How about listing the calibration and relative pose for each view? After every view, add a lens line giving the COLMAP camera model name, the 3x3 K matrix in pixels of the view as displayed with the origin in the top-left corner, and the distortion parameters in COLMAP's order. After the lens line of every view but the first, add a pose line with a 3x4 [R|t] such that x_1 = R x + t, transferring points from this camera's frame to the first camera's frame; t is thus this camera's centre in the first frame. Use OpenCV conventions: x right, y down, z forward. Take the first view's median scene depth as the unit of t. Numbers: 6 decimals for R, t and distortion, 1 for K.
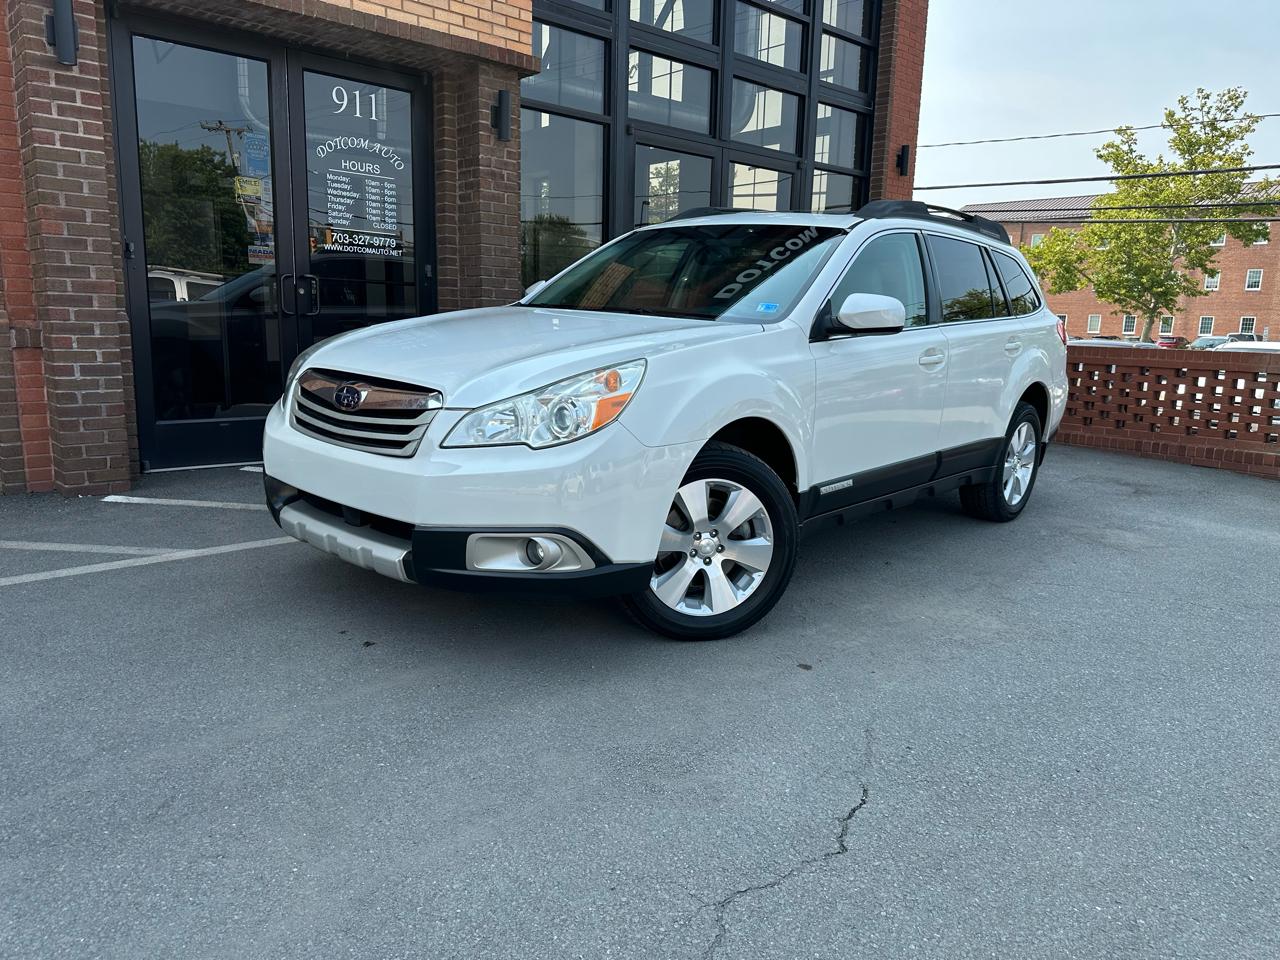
lens RADIAL K [[906.0, 0, 633.6], [0, 906.0, 493.6], [0, 0, 1]] dist [0.019737, -0.025486]
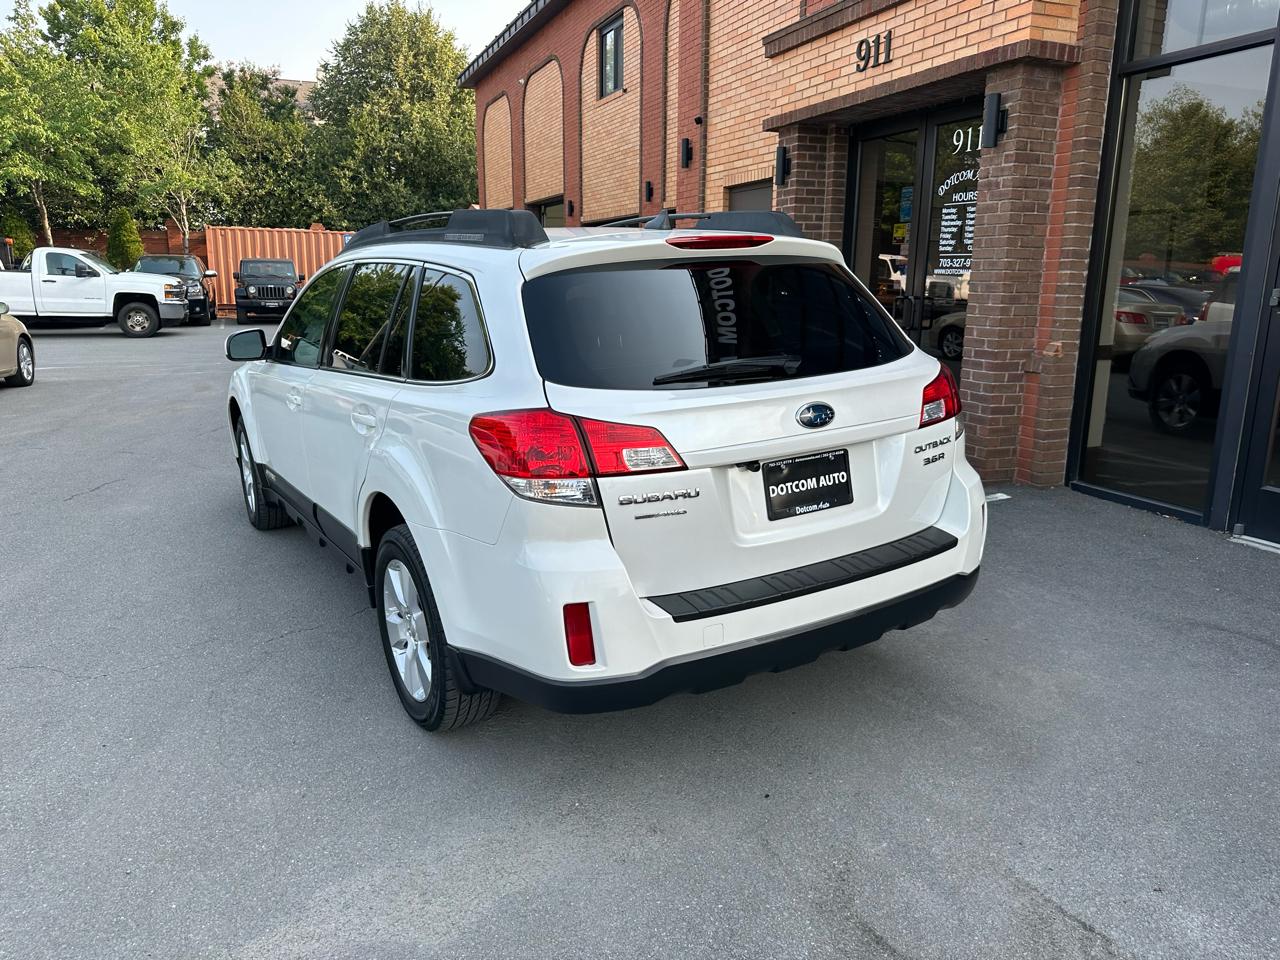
lens RADIAL K [[910.3, 0, 644.2], [0, 910.3, 483.6], [0, 0, 1]] dist [0.014900, -0.020836]
pose [[-0.330843, 0.179195, -0.926516, 1.034981], [-0.193898, 0.947949, 0.252578, -0.265167], [0.923551, 0.263213, -0.278877, 1.180394]]
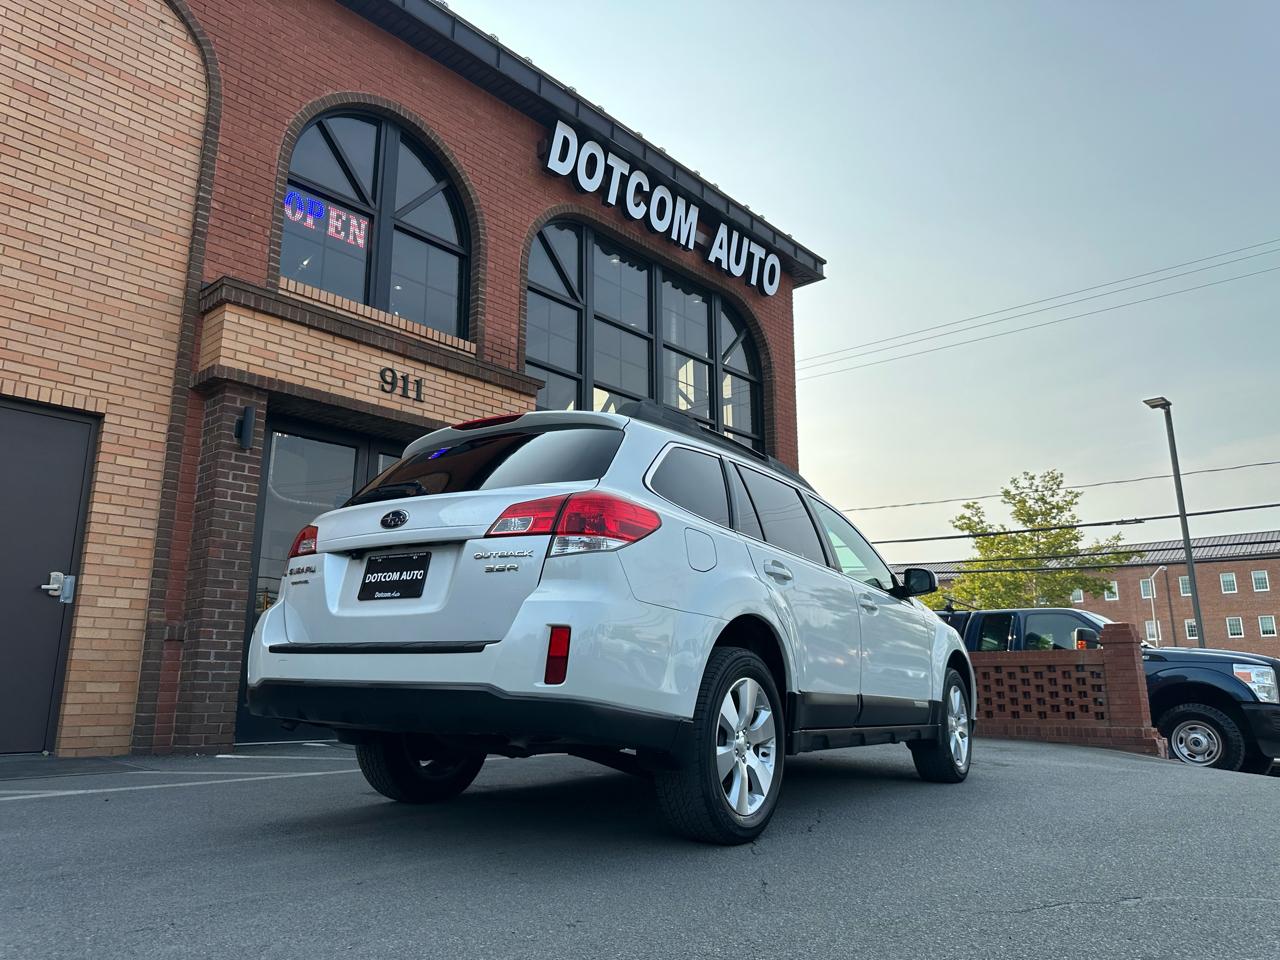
lens RADIAL K [[903.2, 0, 643.0], [0, 903.2, 477.3], [0, 0, 1]] dist [0.077663, -0.136877]
pose [[0.993896, -0.004705, 0.110217, -0.115578], [0.049034, 0.913816, -0.403158, 0.176816], [-0.098821, 0.406102, 0.908469, -0.348355]]
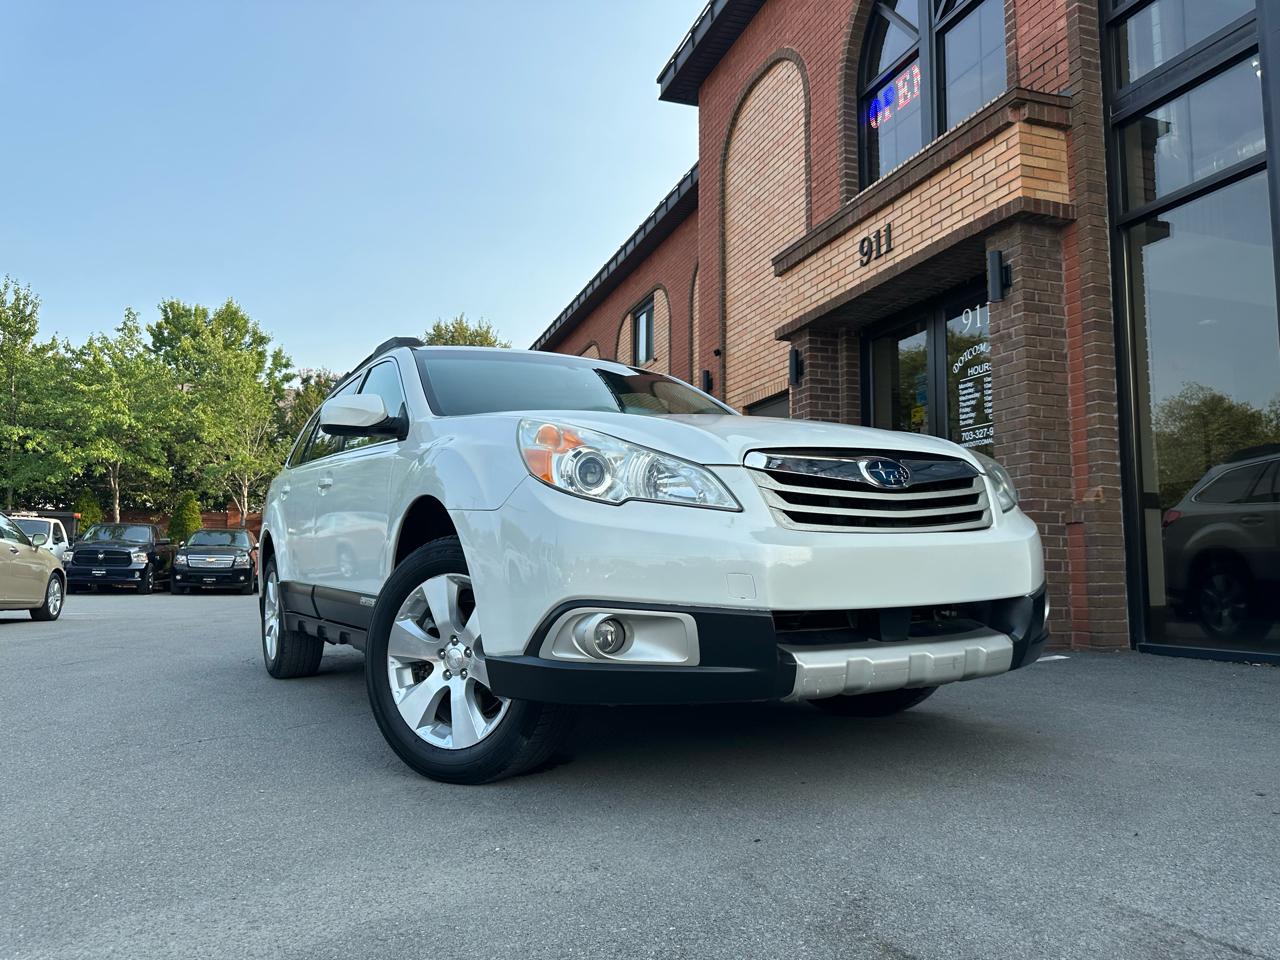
lens RADIAL K [[909.2, 0, 636.4], [0, 909.2, 481.1], [0, 0, 1]] dist [0.022267, -0.037023]
pose [[-0.382374, -0.127466, -0.915173, 0.948845], [-0.188171, 0.980426, -0.057934, -0.099288], [0.904645, 0.150057, -0.398875, 1.228280]]
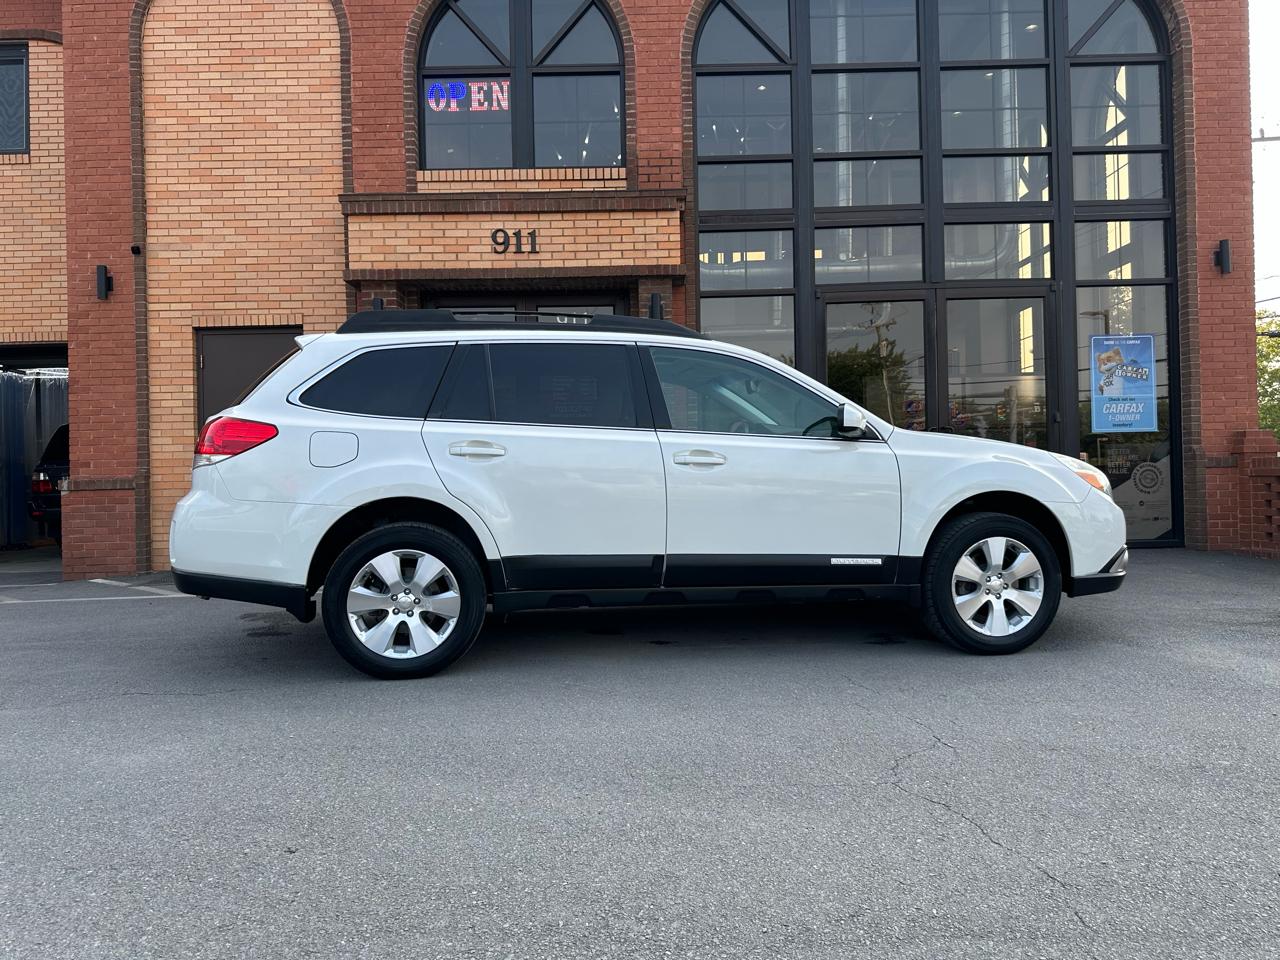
lens RADIAL K [[883.2, 0, 623.8], [0, 883.2, 477.8], [0, 0, 1]] dist [0.117507, -0.234422]
pose [[0.737984, -0.041319, -0.673553, 0.816374], [-0.089495, 0.983315, -0.158377, 0.055096], [0.668858, 0.177159, 0.721972, 0.054402]]
